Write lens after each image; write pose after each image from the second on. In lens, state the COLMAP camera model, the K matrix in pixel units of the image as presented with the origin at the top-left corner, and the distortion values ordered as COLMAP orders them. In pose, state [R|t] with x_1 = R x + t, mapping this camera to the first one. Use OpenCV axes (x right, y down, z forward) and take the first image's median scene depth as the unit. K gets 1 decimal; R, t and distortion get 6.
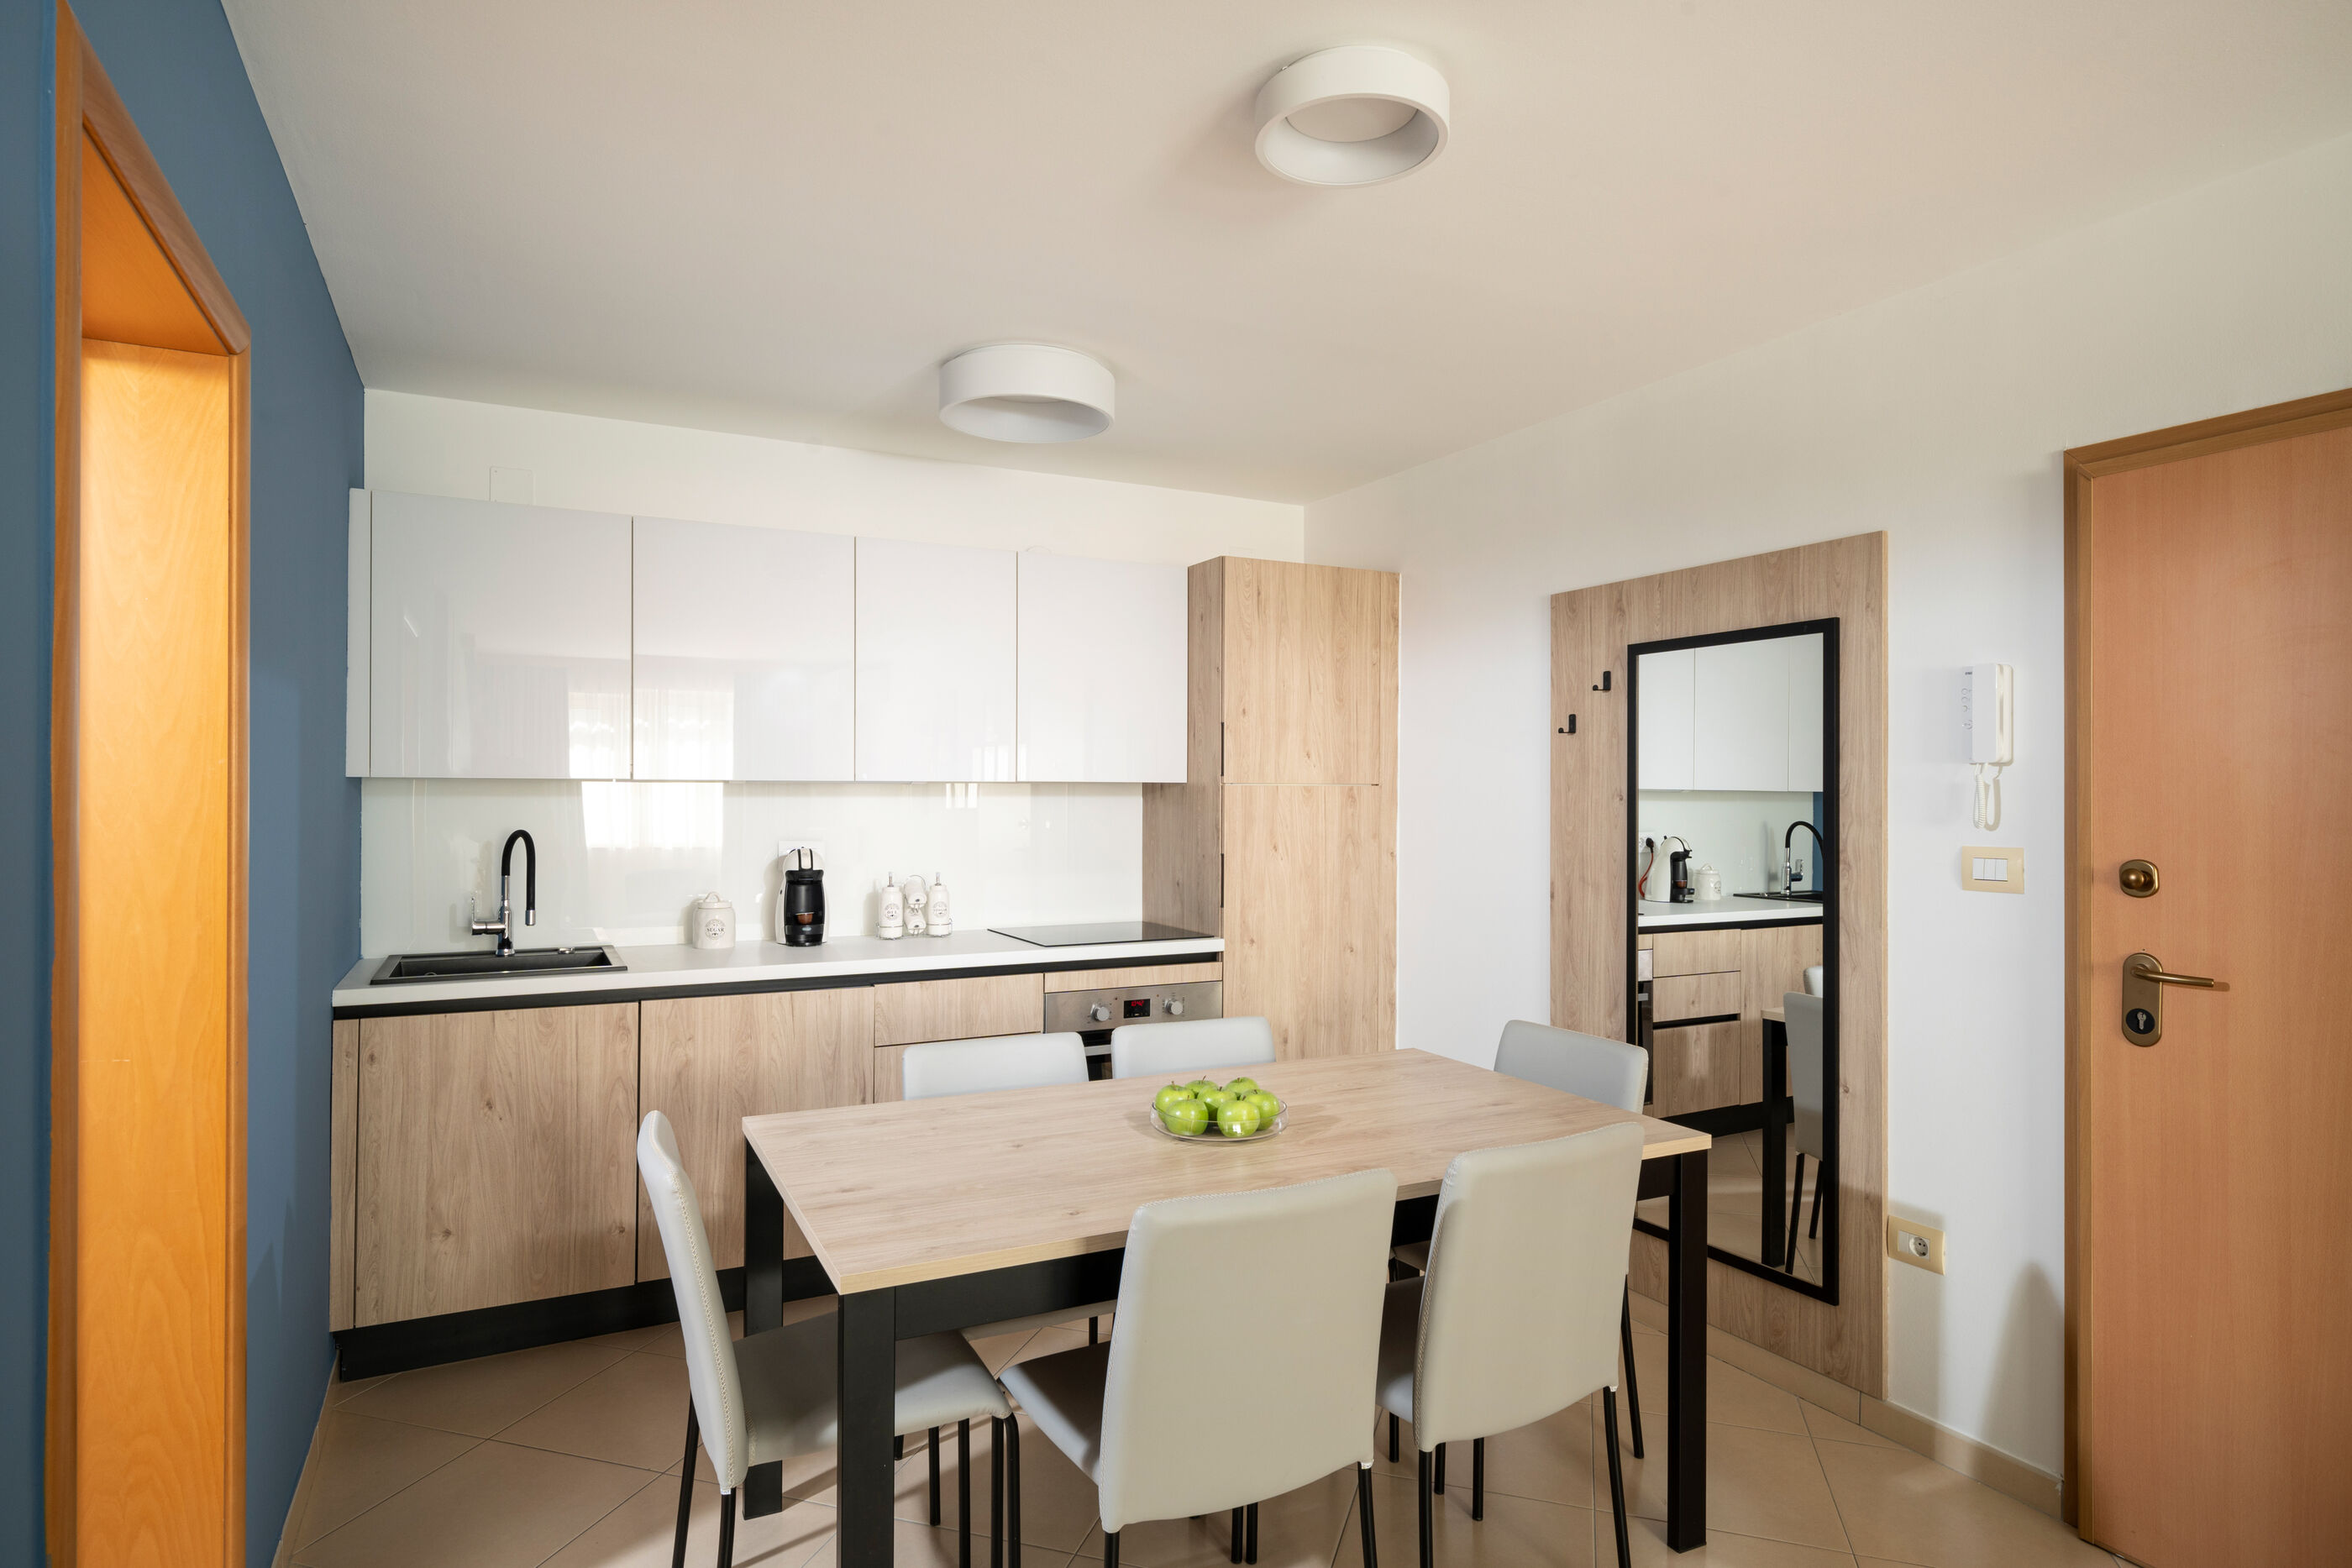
lens RADIAL K [[1283.7, 0, 1188.6], [0, 1283.7, 793.3], [0, 0, 1]] dist [0.001659, 0.000211]
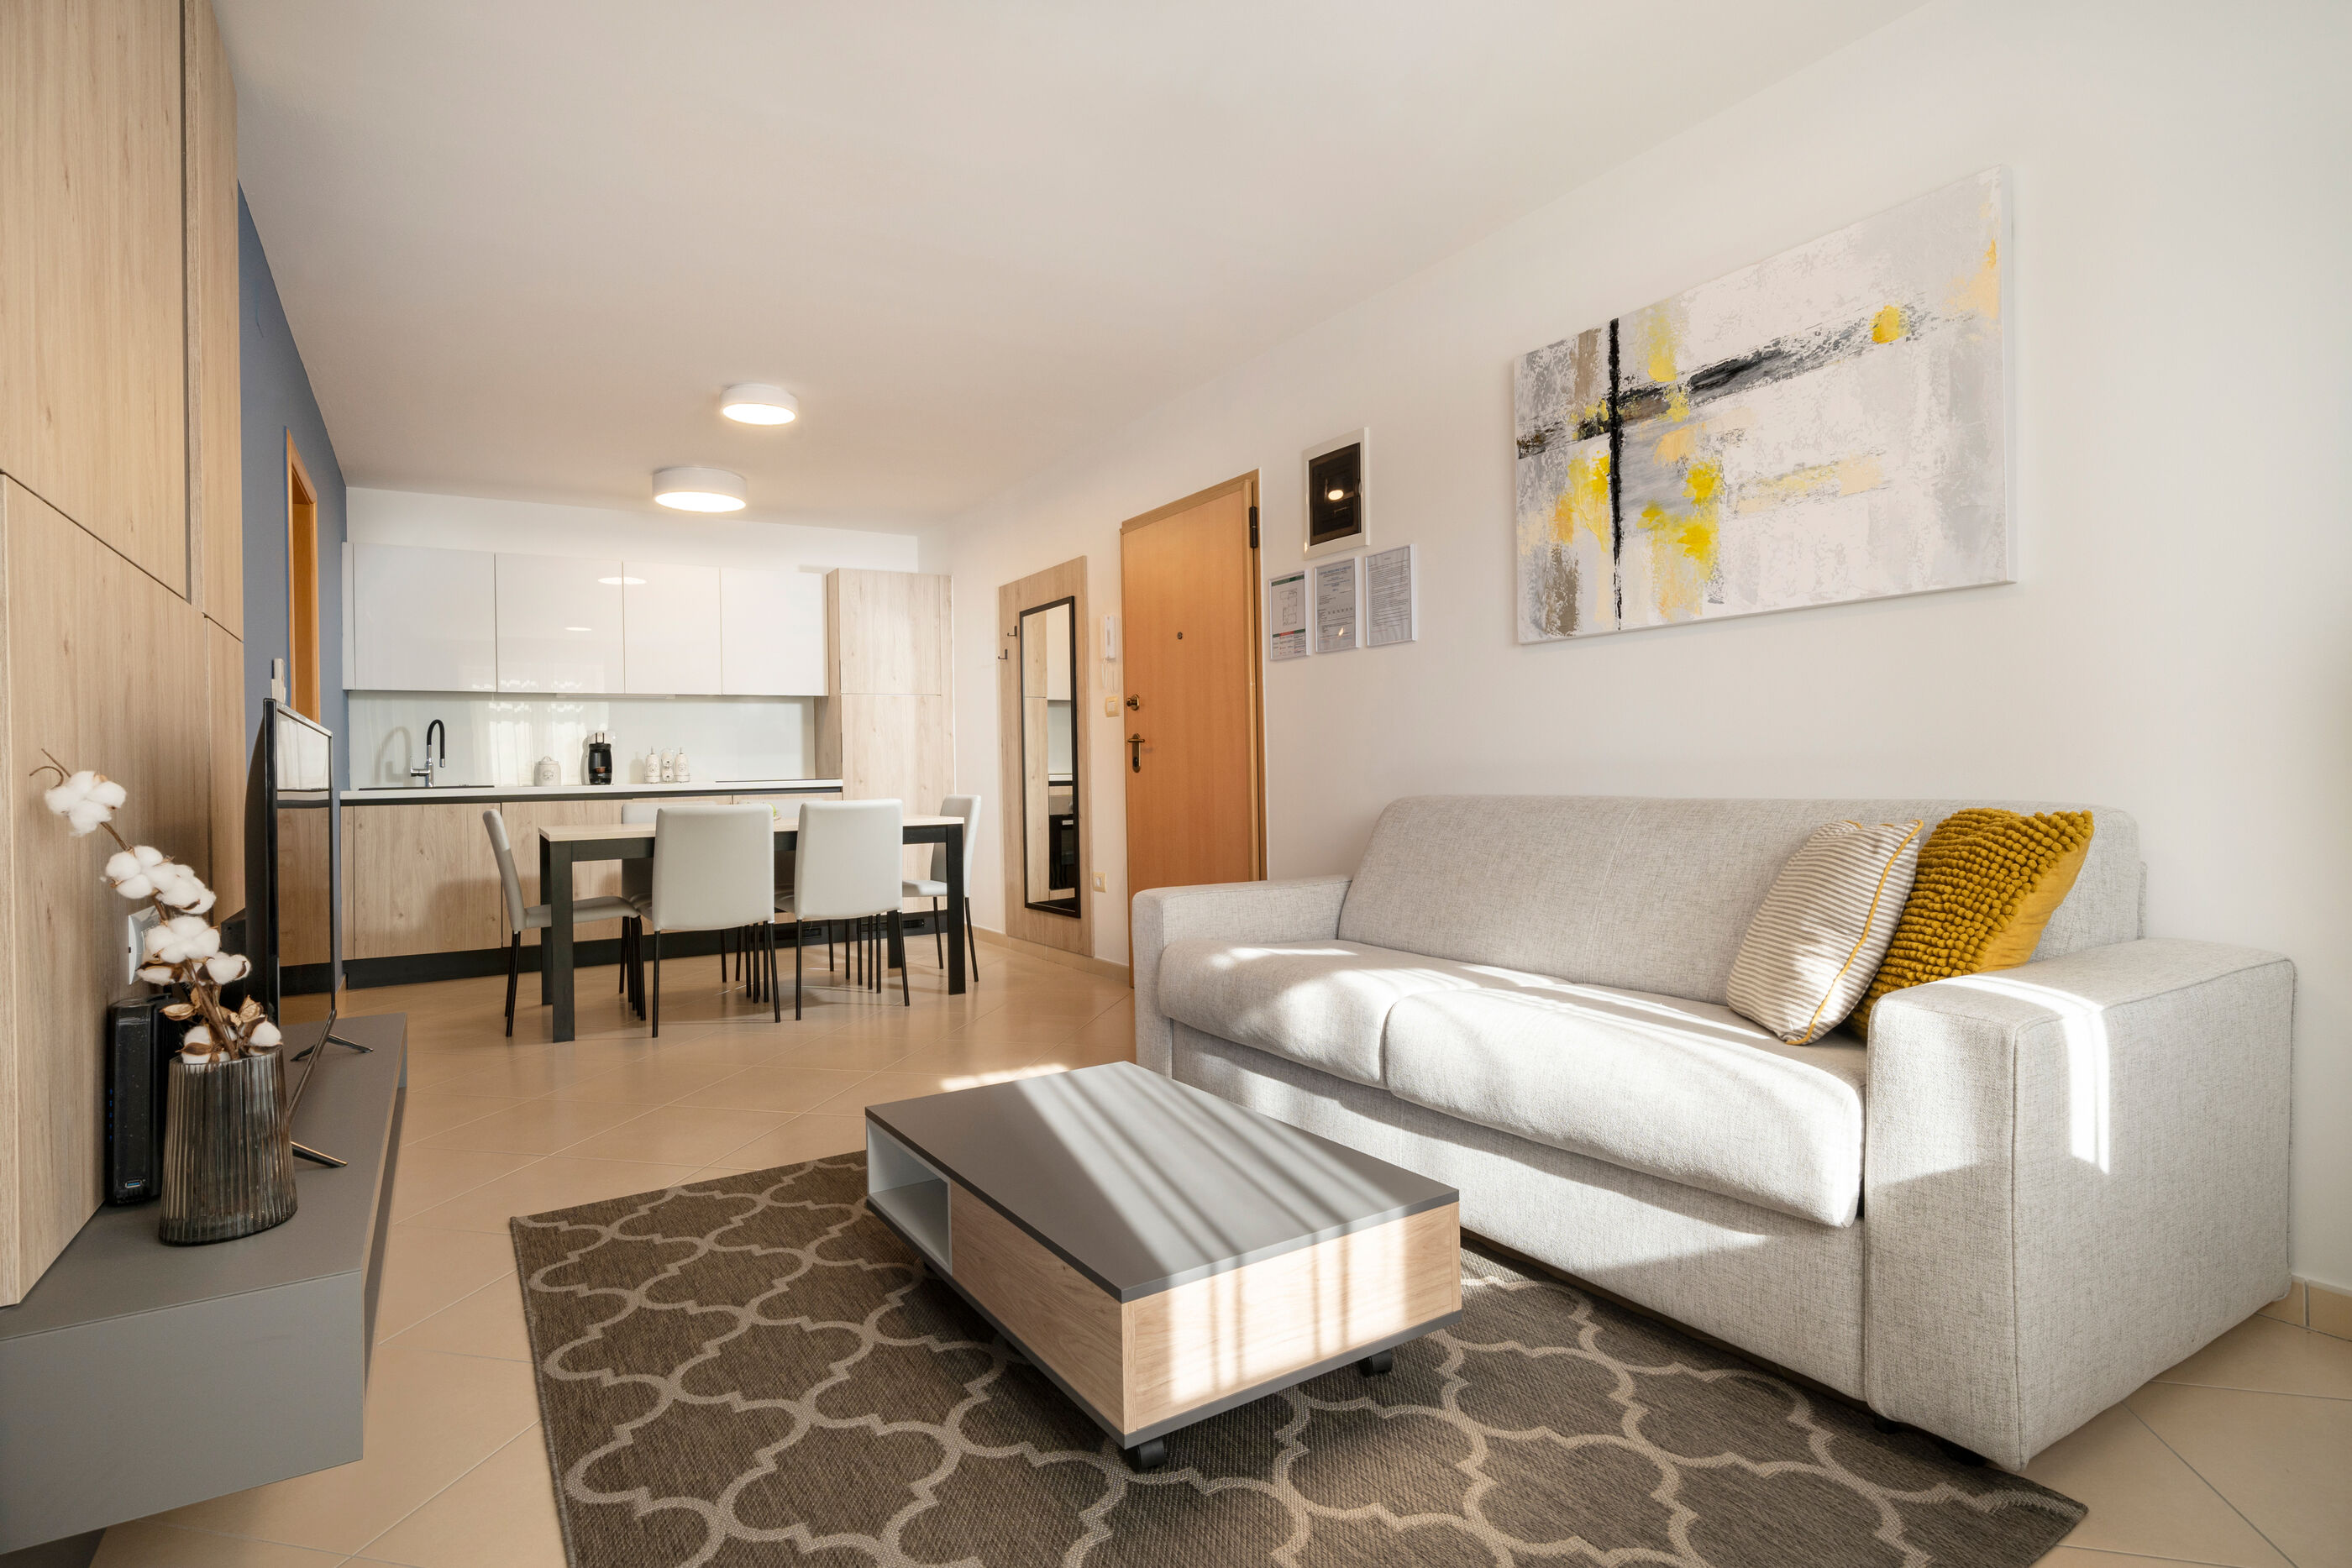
lens RADIAL K [[1165.0, 0, 1166.3], [0, 1165.0, 765.7], [0, 0, 1]] dist [-0.001462, 0.000005]
pose [[0.997734, -0.023235, 0.063141, 0.401490], [0.023446, 0.999722, -0.002607, 0.115579], [-0.063063, 0.004081, 0.998001, -0.707112]]
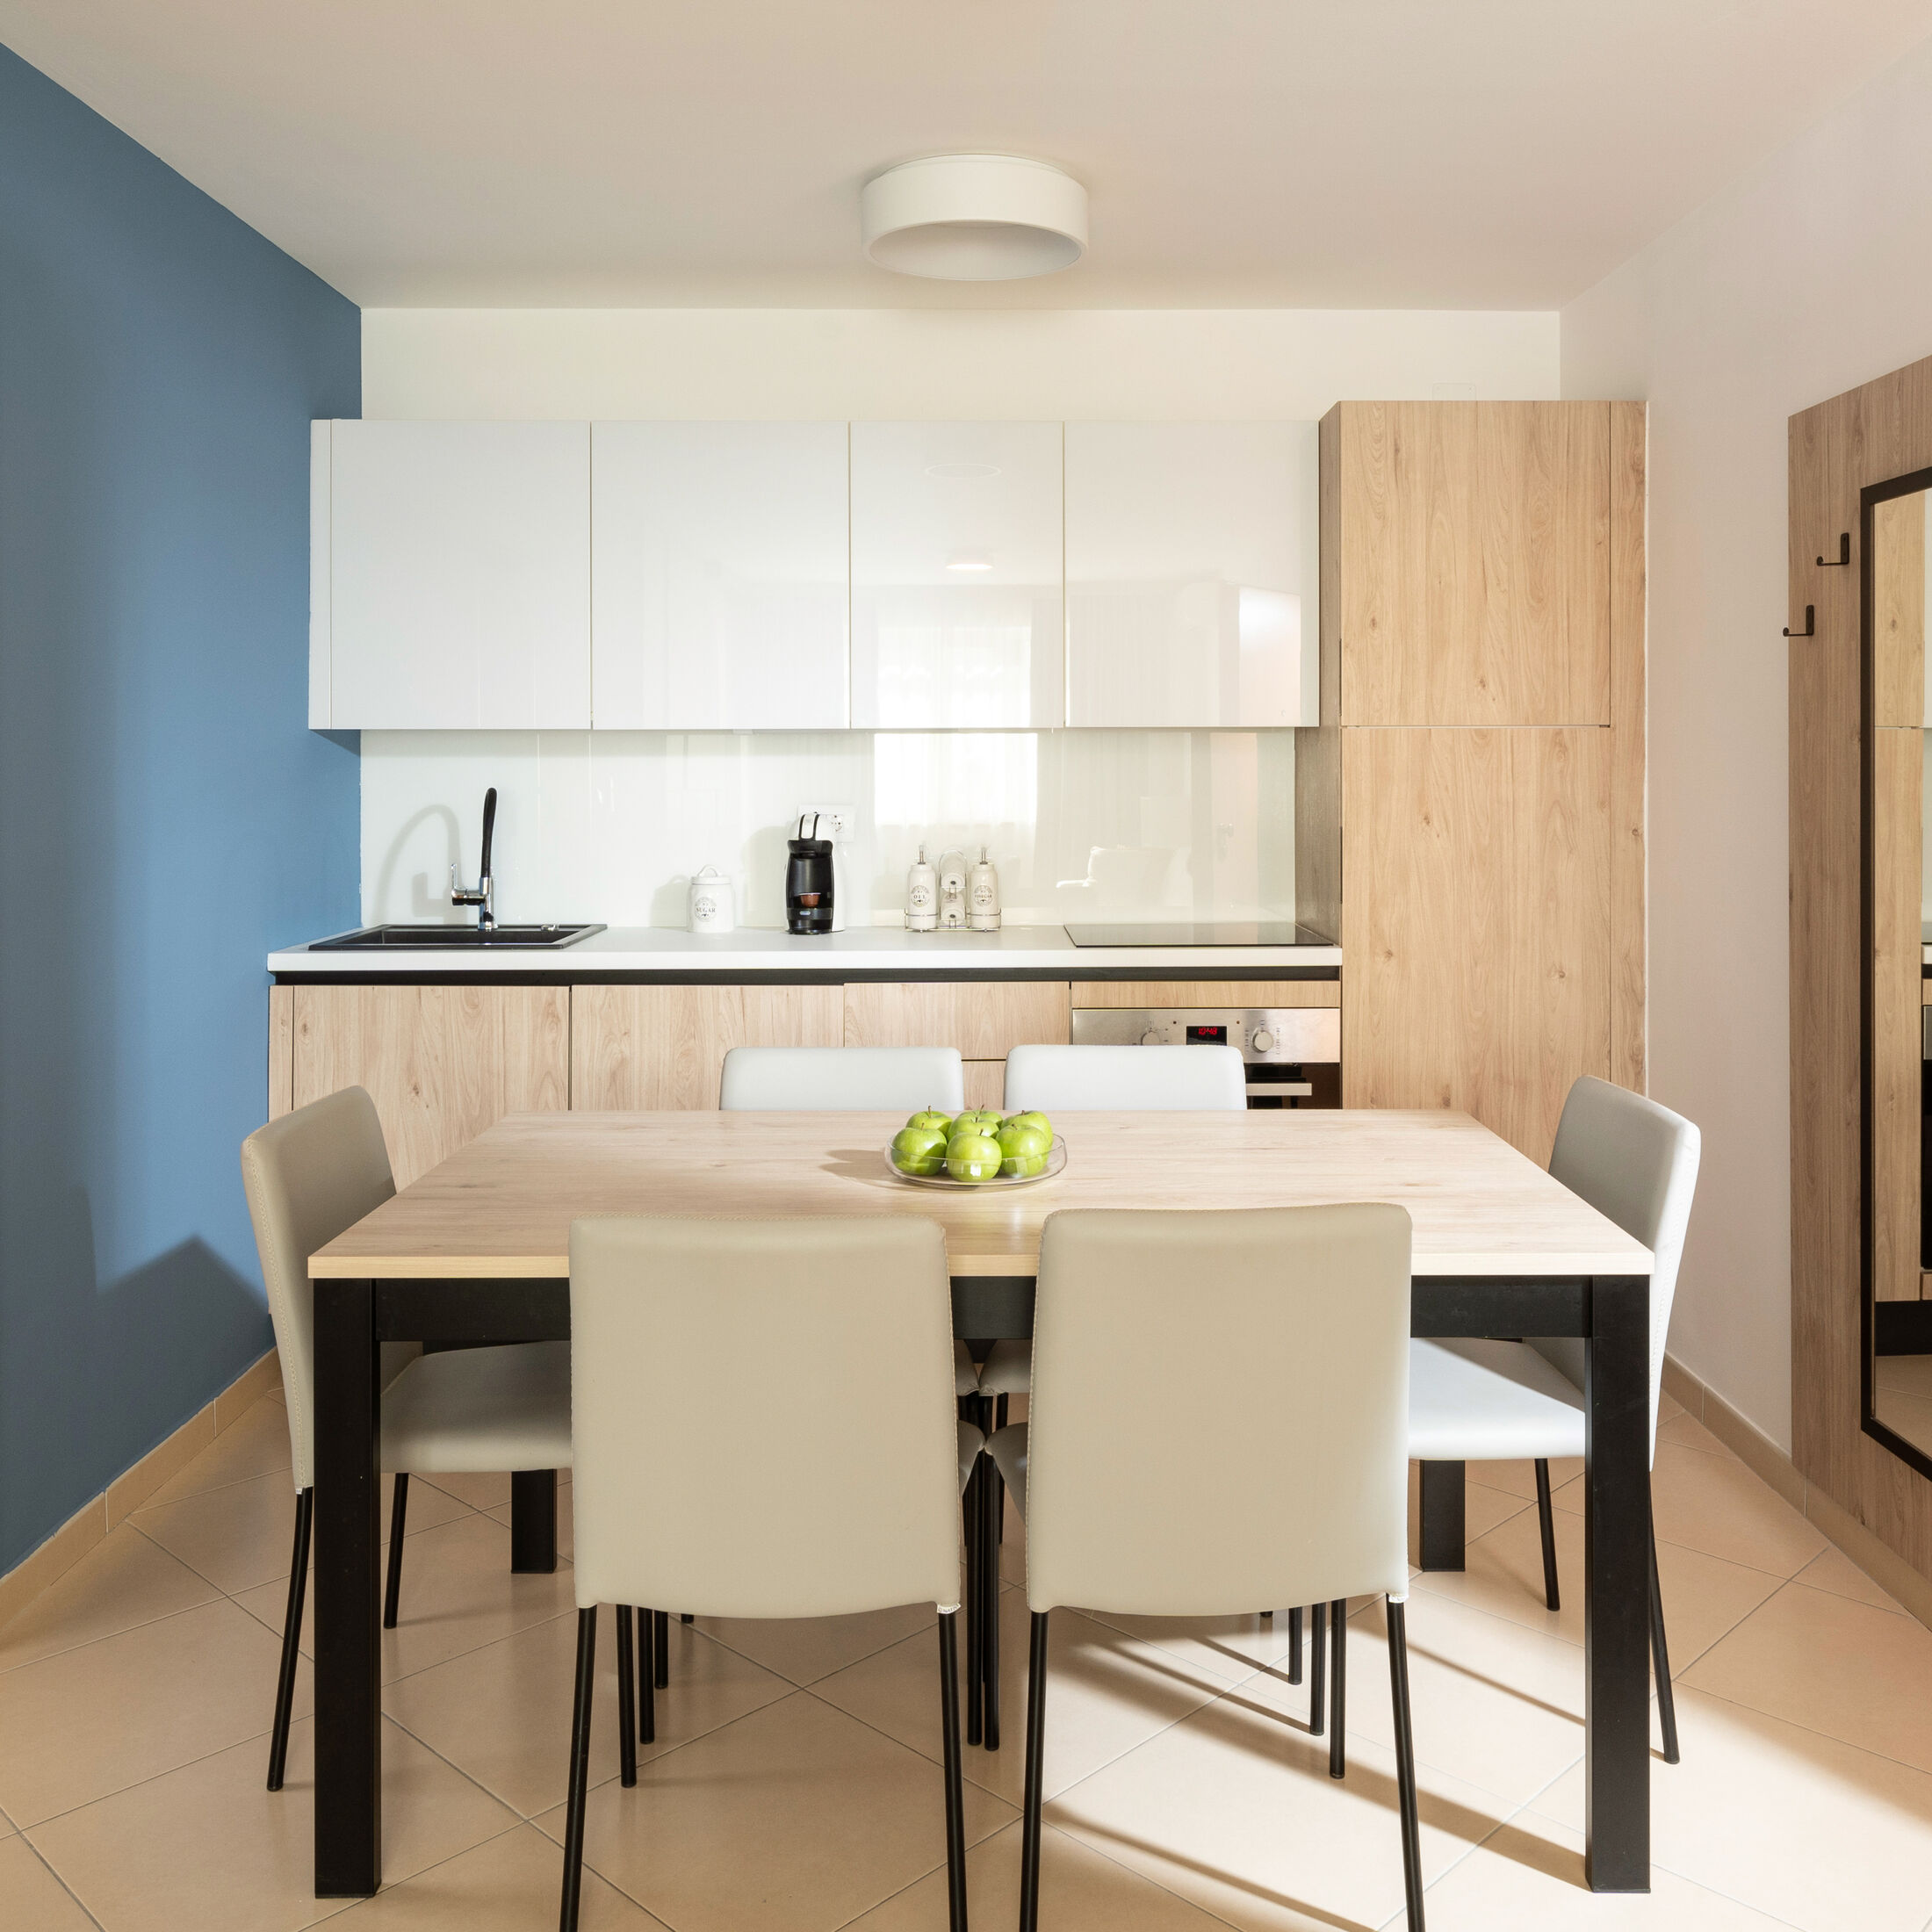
lens RADIAL K [[1811.7, 0, 1022.3], [0, 1811.7, 763.3], [0, 0, 1]] dist [-0.007764, -0.000576]
pose [[0.896697, -0.005110, -0.442616, 0.326598], [0.004536, 0.999987, -0.002356, 0.014886], [0.442622, 0.000106, 0.896708, 0.039851]]
